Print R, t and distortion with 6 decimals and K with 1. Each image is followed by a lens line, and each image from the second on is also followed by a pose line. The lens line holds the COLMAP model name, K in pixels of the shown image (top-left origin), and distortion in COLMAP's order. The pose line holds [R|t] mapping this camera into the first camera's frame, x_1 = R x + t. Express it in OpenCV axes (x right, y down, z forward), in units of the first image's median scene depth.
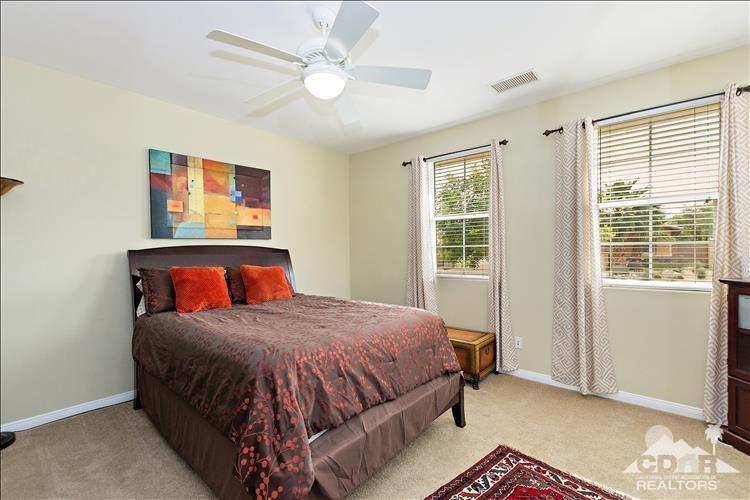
lens RADIAL K [[329.9, 0, 377.2], [0, 329.9, 254.8], [0, 0, 1]] dist [0.007283, 0.000073]
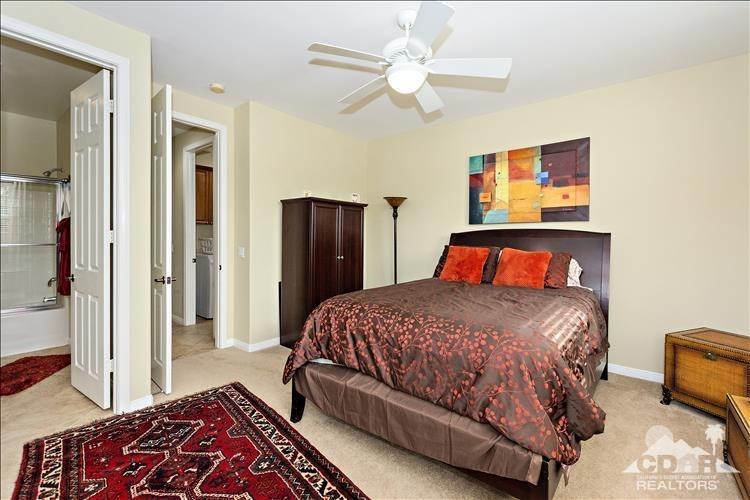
lens RADIAL K [[329.9, 0, 374.0], [0, 329.9, 242.1], [0, 0, 1]] dist [0.007283, 0.000073]
pose [[0.042593, 0.027908, -0.998703, 0.555801], [-0.019451, 0.999443, 0.027099, -0.006633], [0.998903, 0.018272, 0.043113, 0.499183]]
